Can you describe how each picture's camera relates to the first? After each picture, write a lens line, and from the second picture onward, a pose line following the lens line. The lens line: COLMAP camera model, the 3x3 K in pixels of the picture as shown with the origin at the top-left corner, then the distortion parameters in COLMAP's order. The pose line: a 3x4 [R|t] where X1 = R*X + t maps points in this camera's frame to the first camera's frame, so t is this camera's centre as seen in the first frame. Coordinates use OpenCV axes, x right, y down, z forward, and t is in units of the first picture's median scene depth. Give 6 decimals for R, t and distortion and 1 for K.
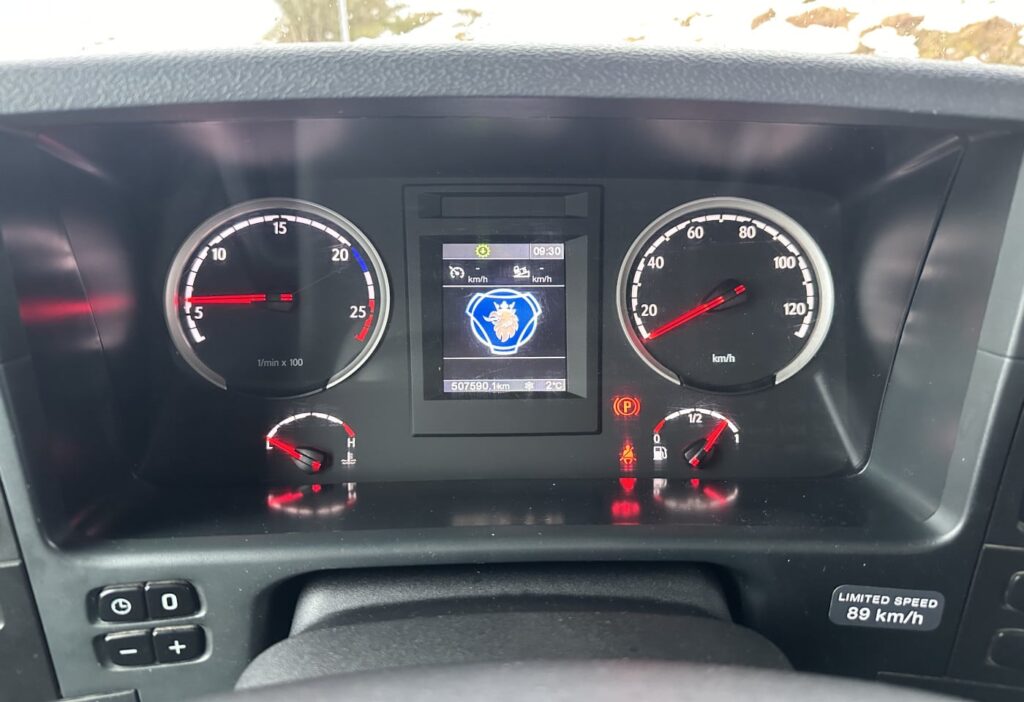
lens RADIAL K [[747.4, 0, 511.2], [0, 747.4, 350.4], [0, 0, 1]] dist [0.003023, -0.023266]
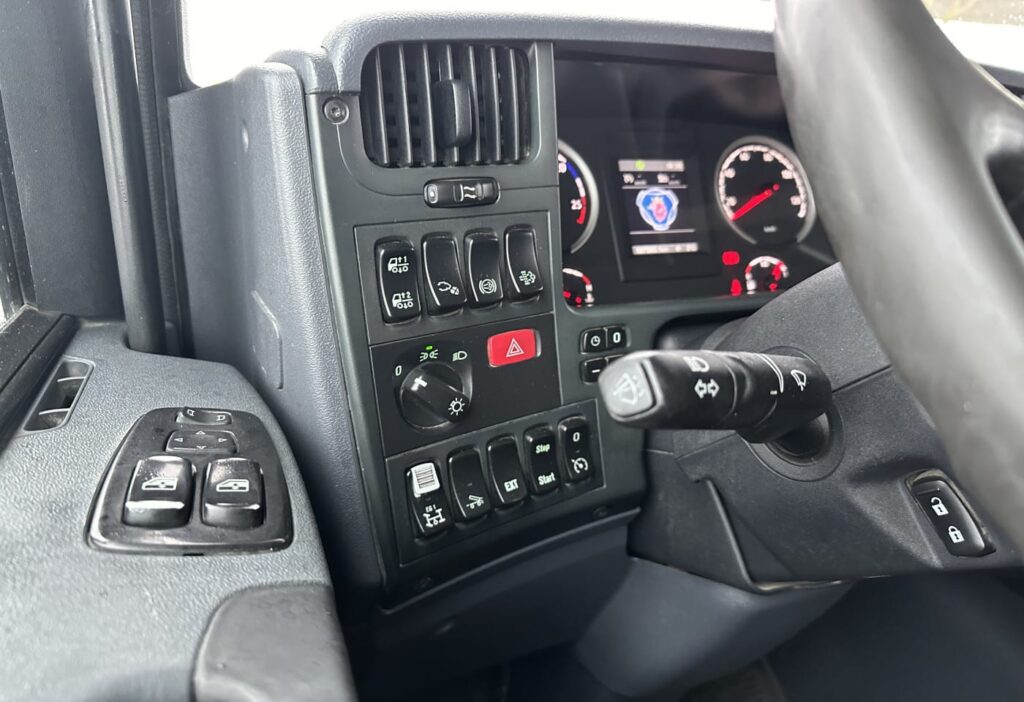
lens RADIAL K [[747.4, 0, 511.5], [0, 747.4, 347.8], [0, 0, 1]] dist [0.003023, -0.023266]
pose [[0.923403, -0.088491, 0.373491, -0.907541], [0.111175, 0.993012, -0.039589, 0.278437], [-0.367378, 0.078079, 0.926789, -0.320905]]
